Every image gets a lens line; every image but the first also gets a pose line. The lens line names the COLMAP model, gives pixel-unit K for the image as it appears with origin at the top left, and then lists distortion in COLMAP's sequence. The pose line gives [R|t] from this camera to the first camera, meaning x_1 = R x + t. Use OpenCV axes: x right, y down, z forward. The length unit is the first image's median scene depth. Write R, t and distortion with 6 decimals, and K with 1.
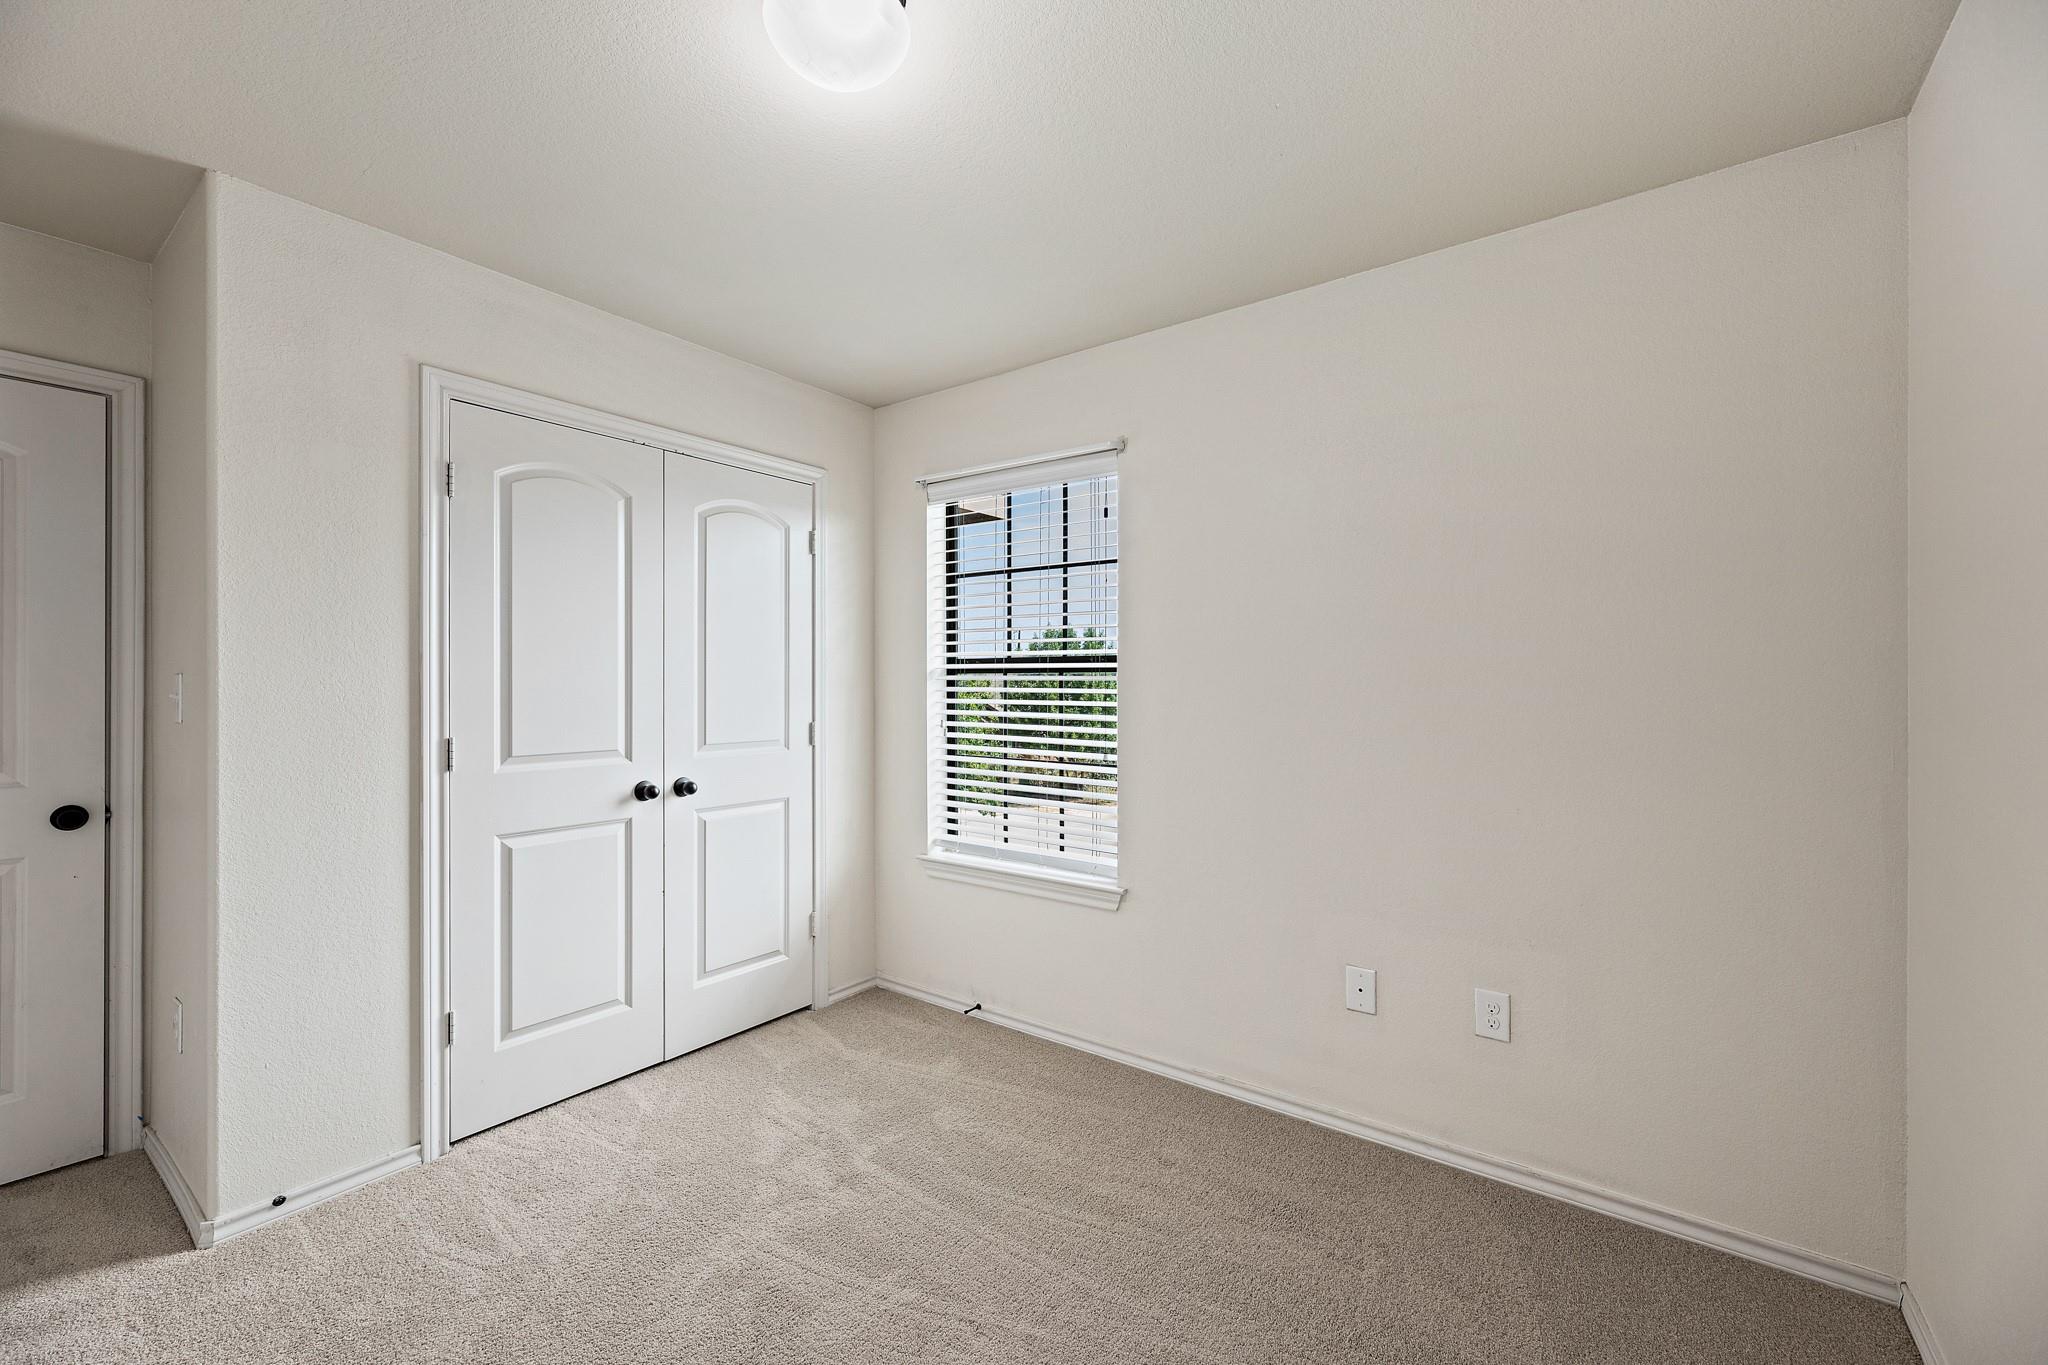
lens RADIAL K [[848.3, 0, 1022.4], [0, 848.3, 689.8], [0, 0, 1]] dist [0.000967, 0.000175]
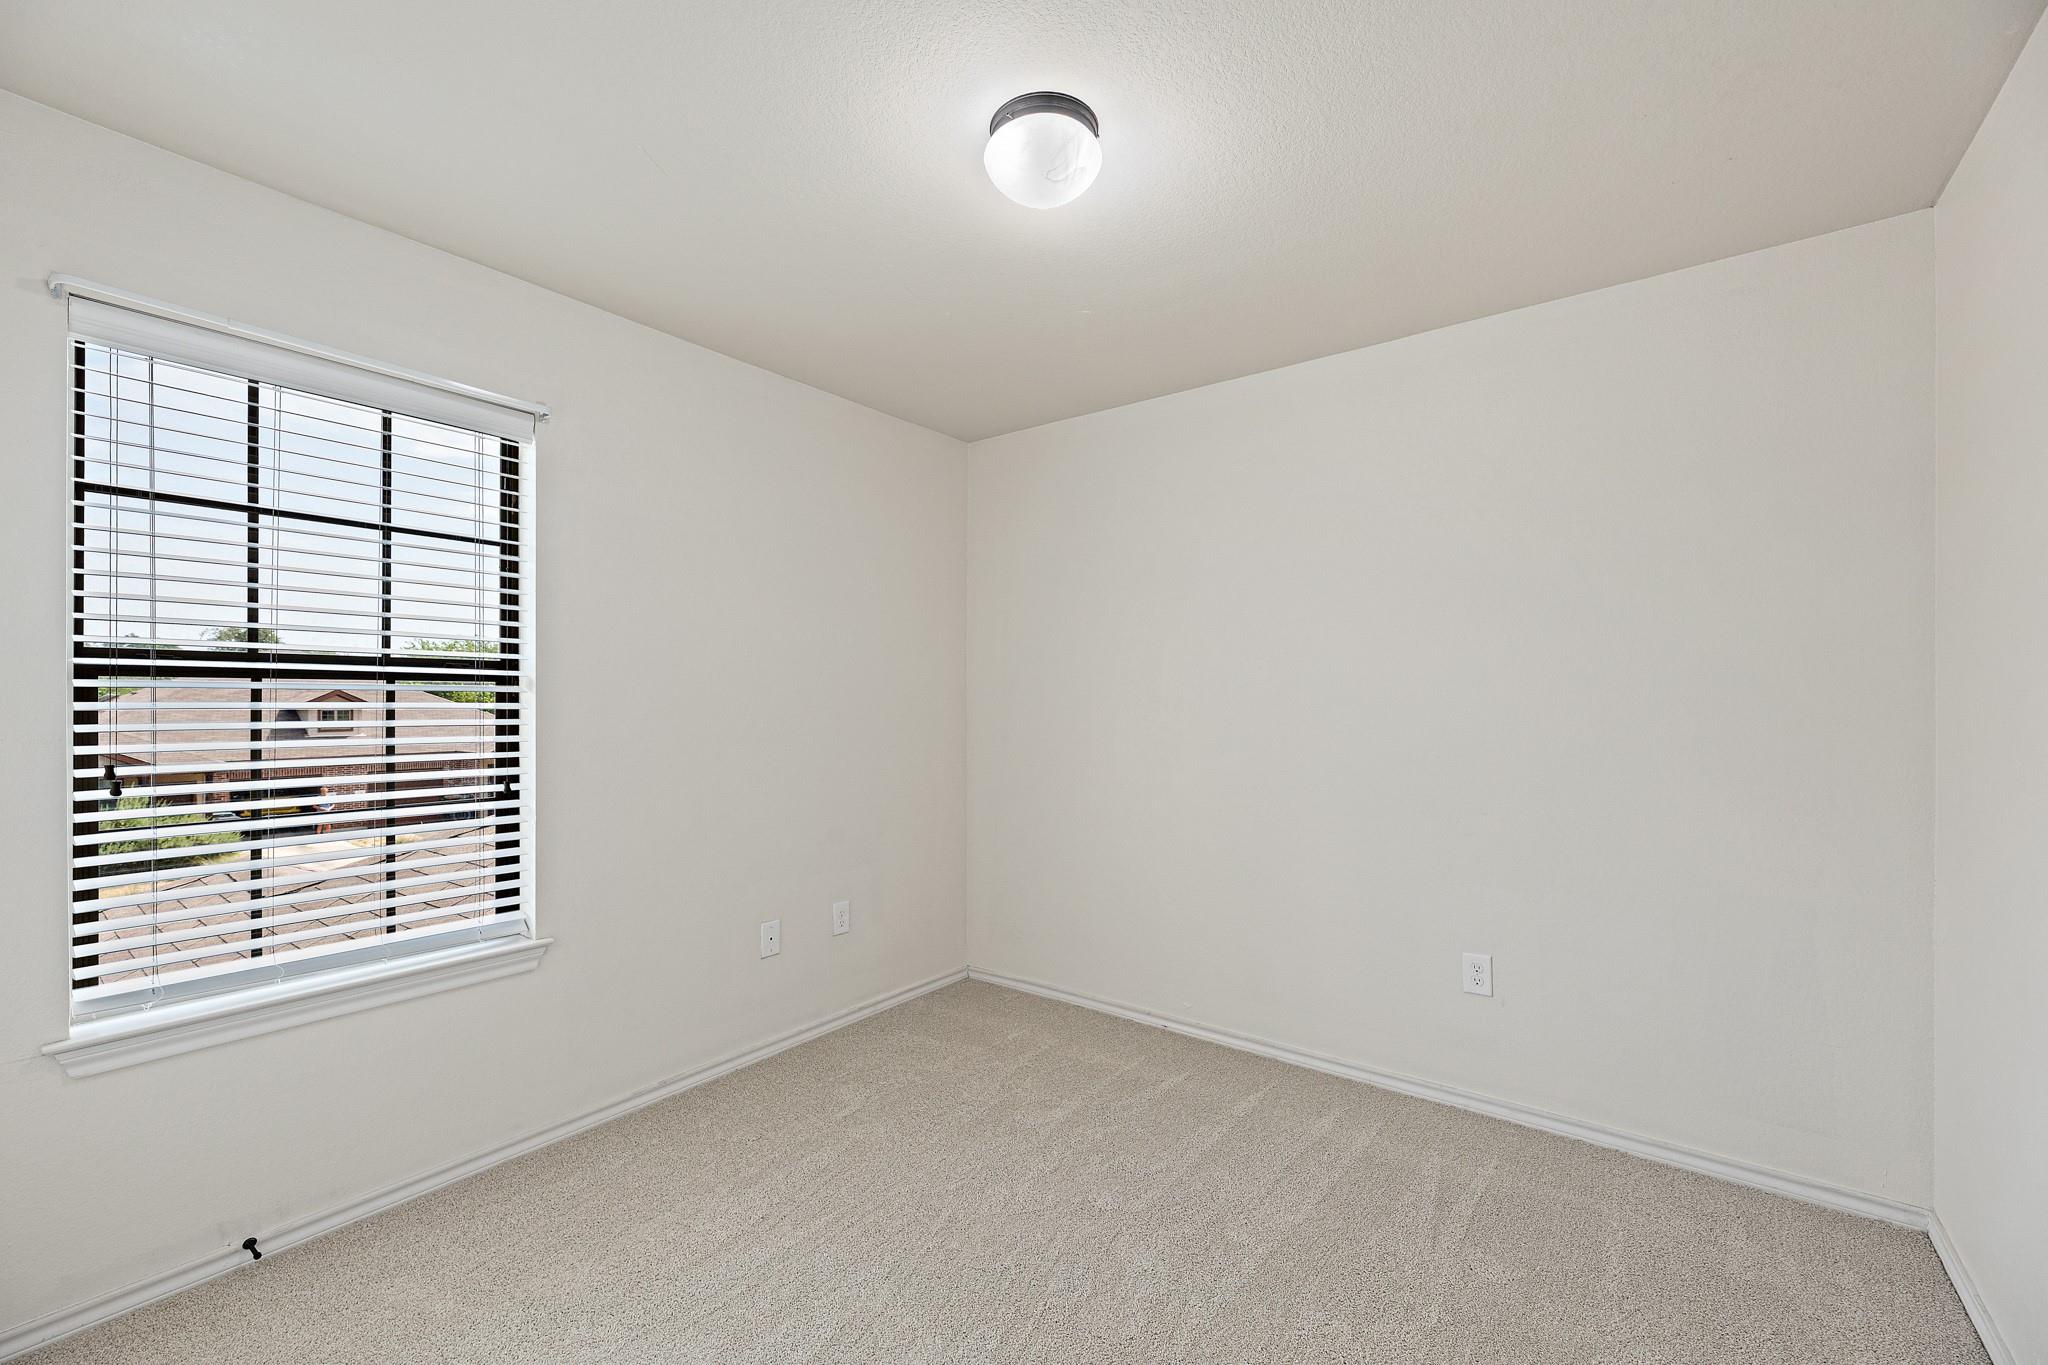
lens RADIAL K [[829.7, 0, 1024.8], [0, 829.7, 689.3], [0, 0, 1]] dist [-0.000579, 0.000047]
pose [[0.008018, 0.003999, 0.999960, -0.668152], [-0.000768, 0.999992, -0.003993, -0.010236], [-0.999968, -0.000736, 0.008021, 0.488910]]
